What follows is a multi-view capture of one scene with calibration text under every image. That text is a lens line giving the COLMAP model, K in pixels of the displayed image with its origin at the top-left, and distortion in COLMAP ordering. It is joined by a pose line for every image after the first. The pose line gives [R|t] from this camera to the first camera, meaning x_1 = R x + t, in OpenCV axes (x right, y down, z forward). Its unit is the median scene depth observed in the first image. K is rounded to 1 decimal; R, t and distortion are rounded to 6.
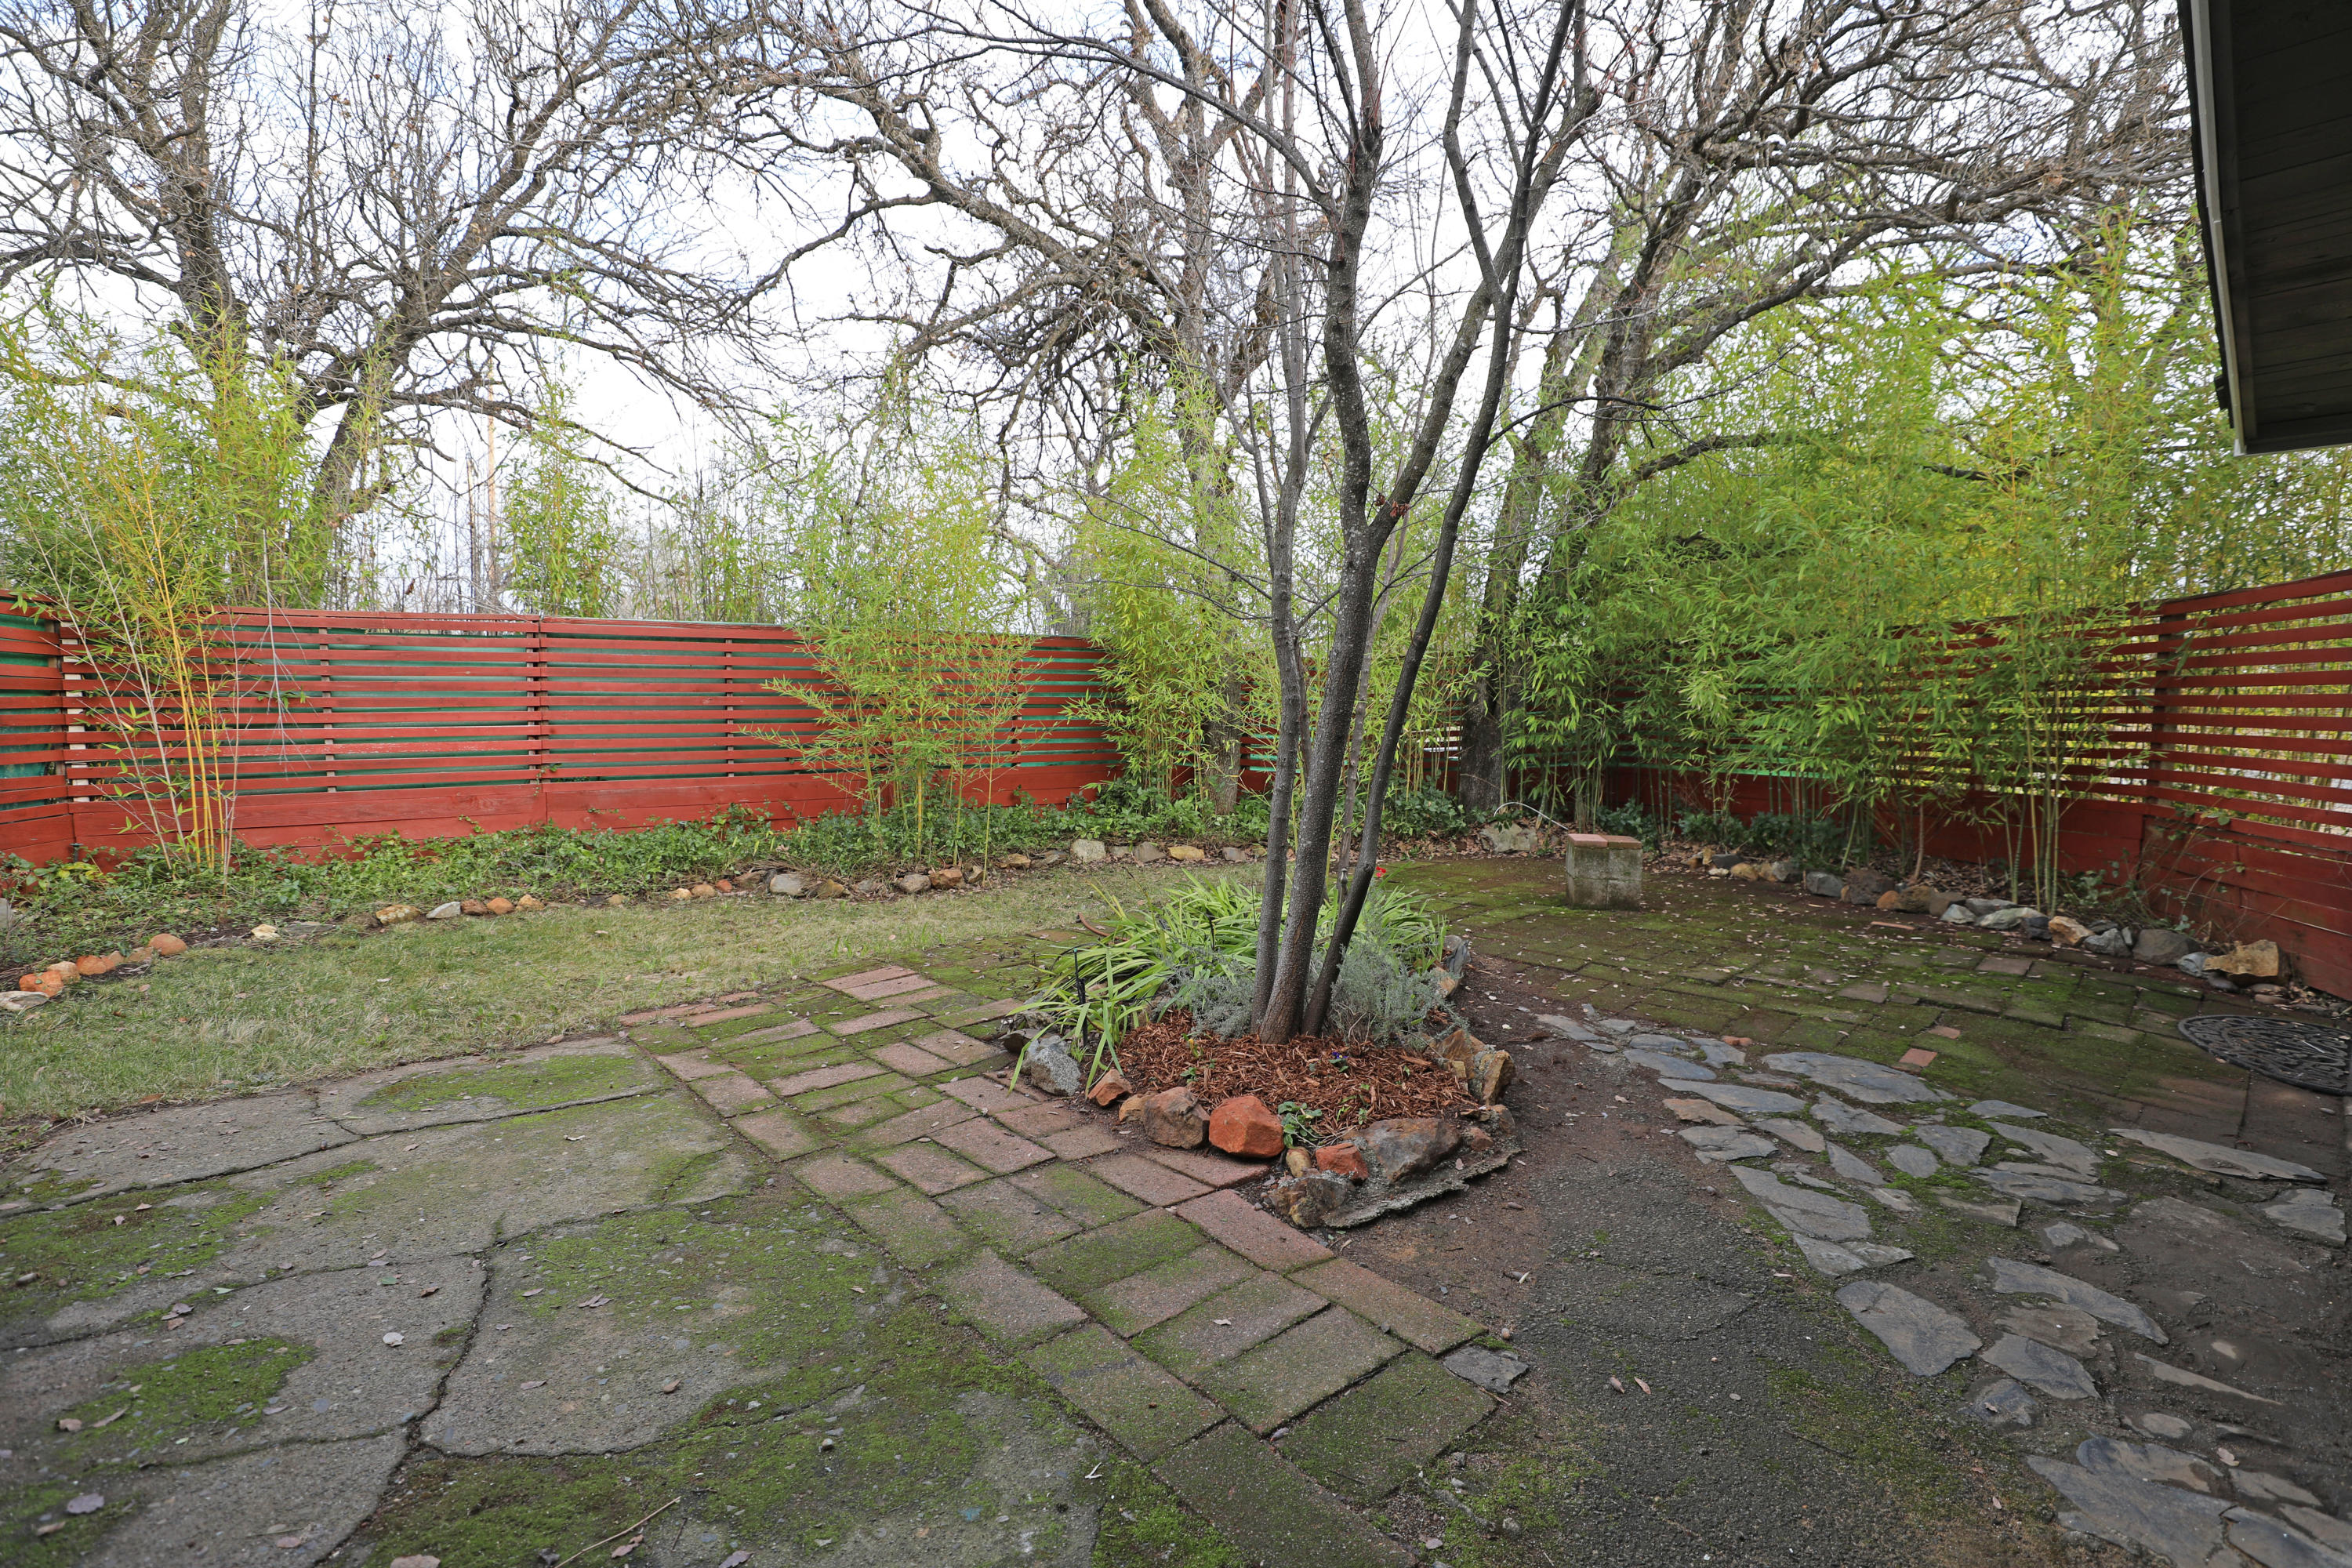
lens RADIAL K [[1069.3, 0, 1176.0], [0, 1069.3, 784.0], [0, 0, 1]] dist [-0.037728, 0.011010]
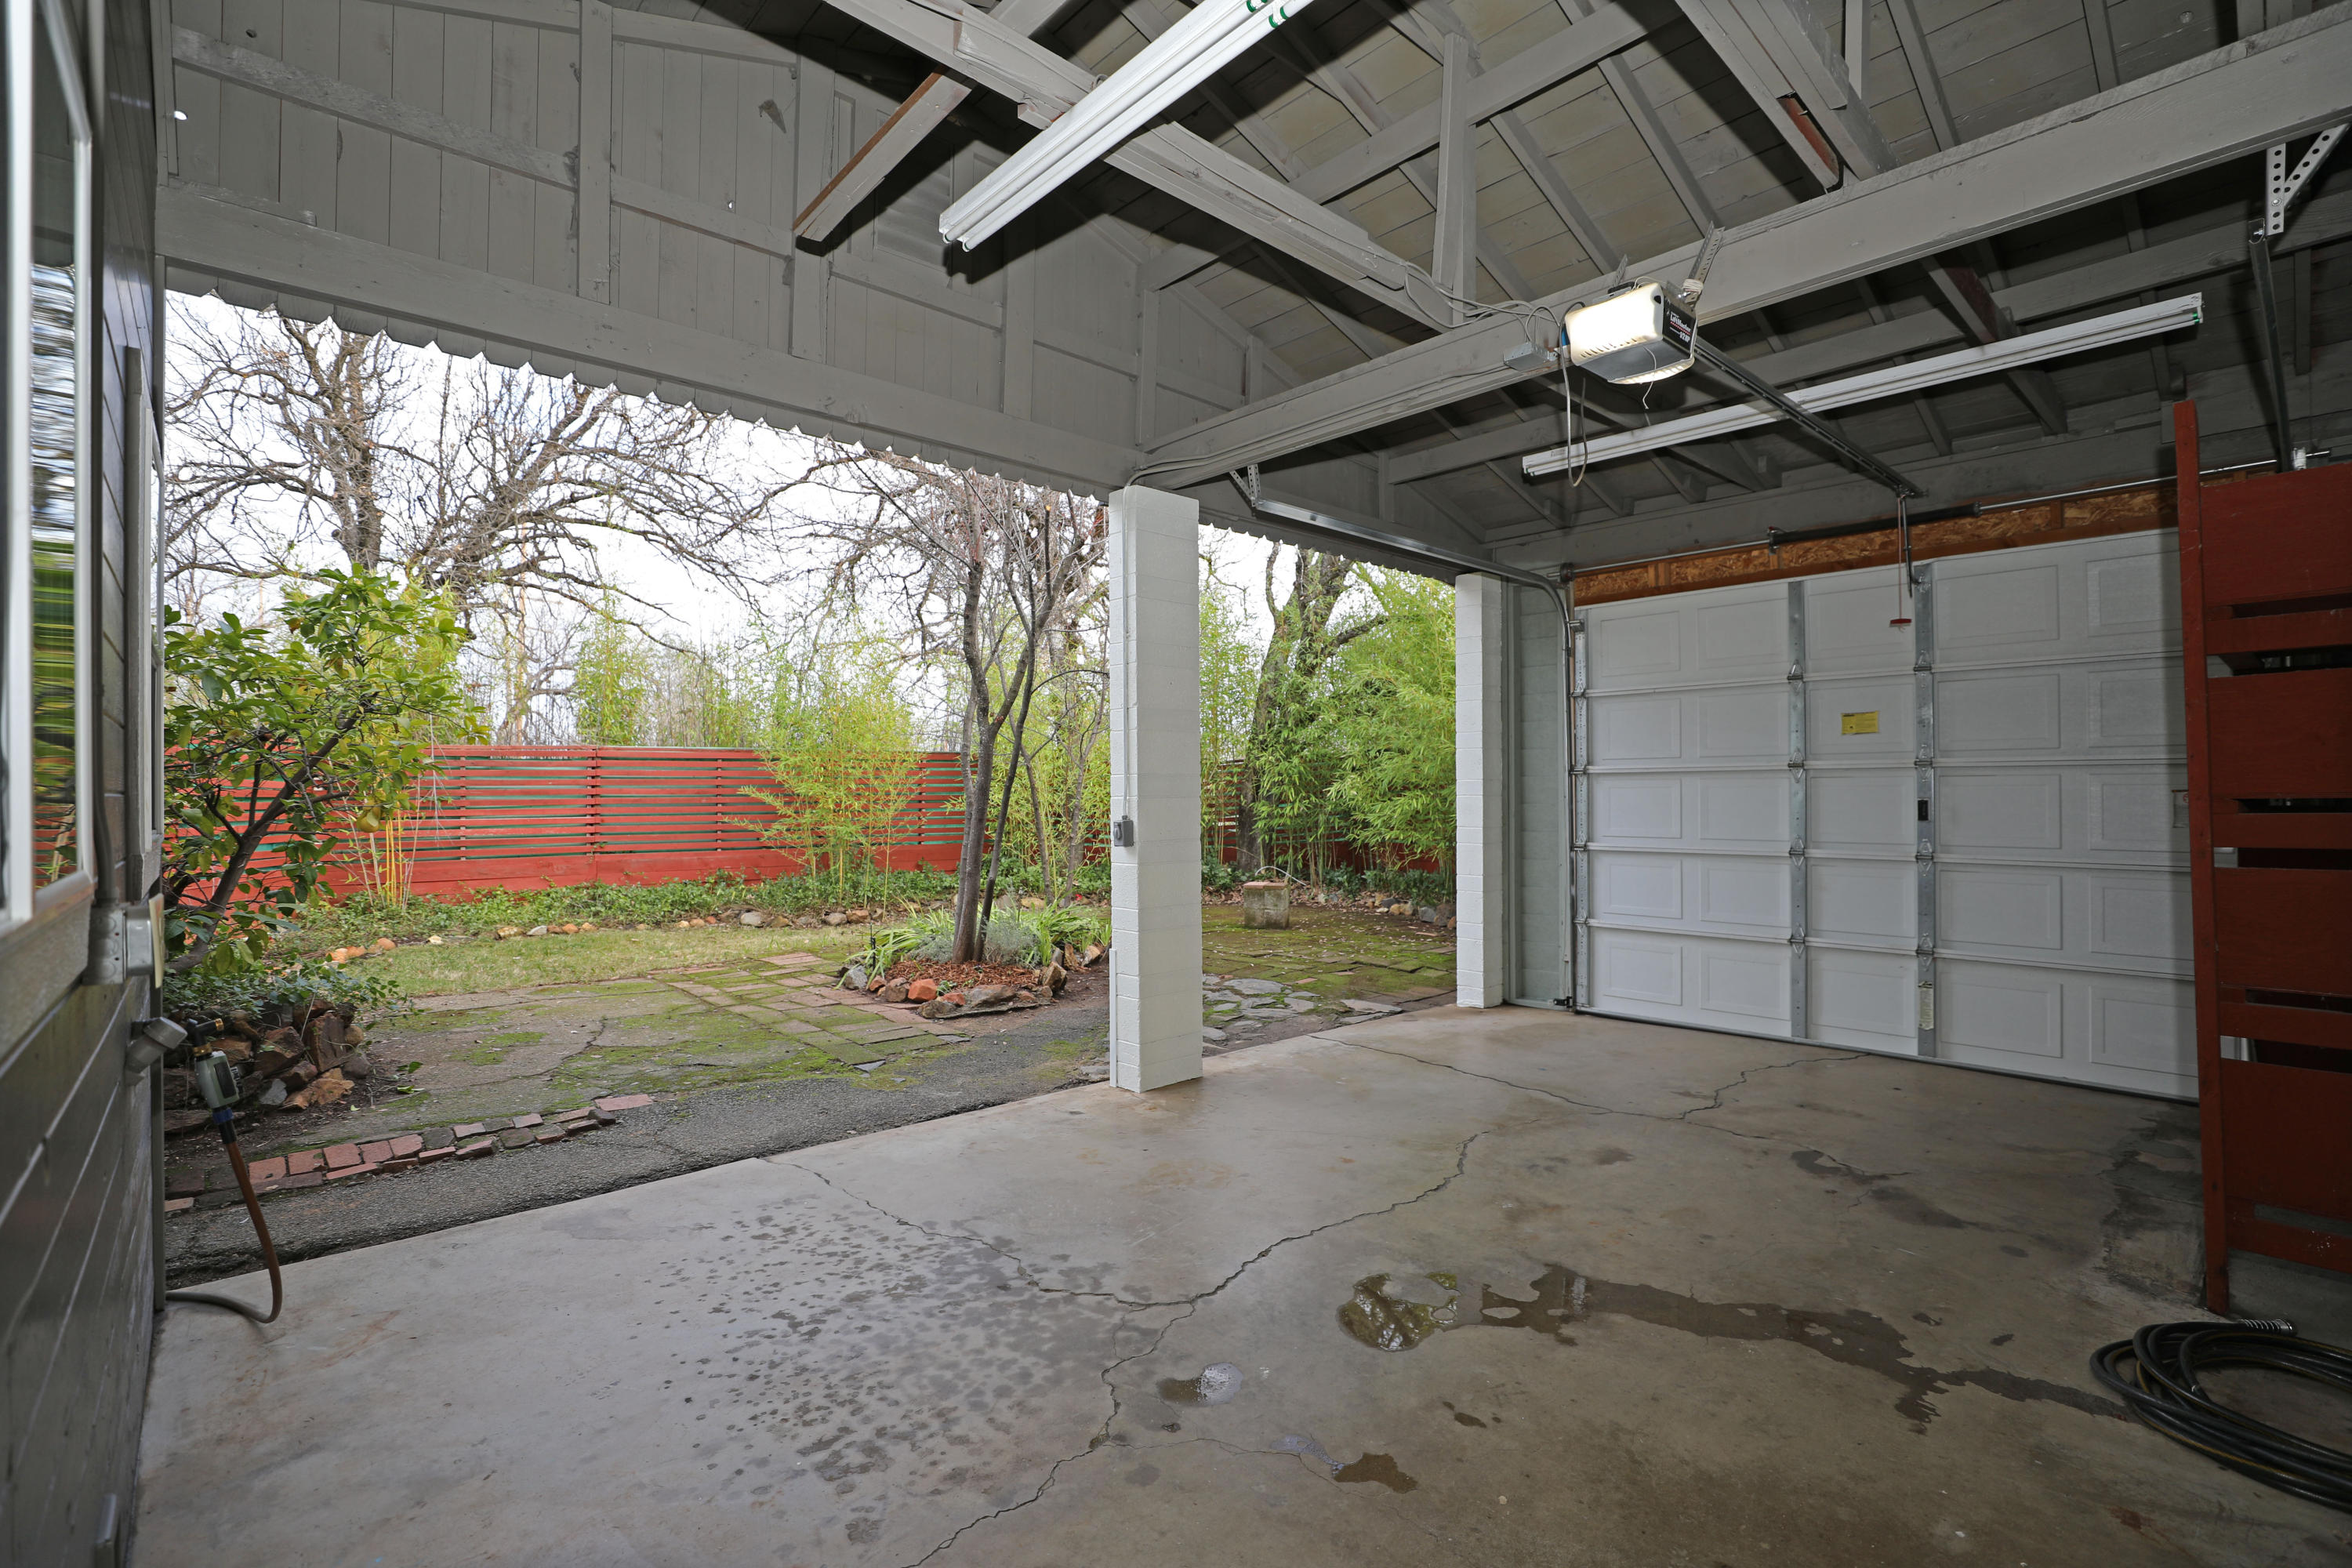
lens RADIAL K [[1069.3, 0, 1176.0], [0, 1069.3, 784.0], [0, 0, 1]] dist [-0.037728, 0.011010]
pose [[0.999943, -0.008183, -0.006890, 0.248688], [0.007592, 0.996625, -0.081740, 0.028432], [0.007536, 0.081683, 0.996630, -0.519832]]
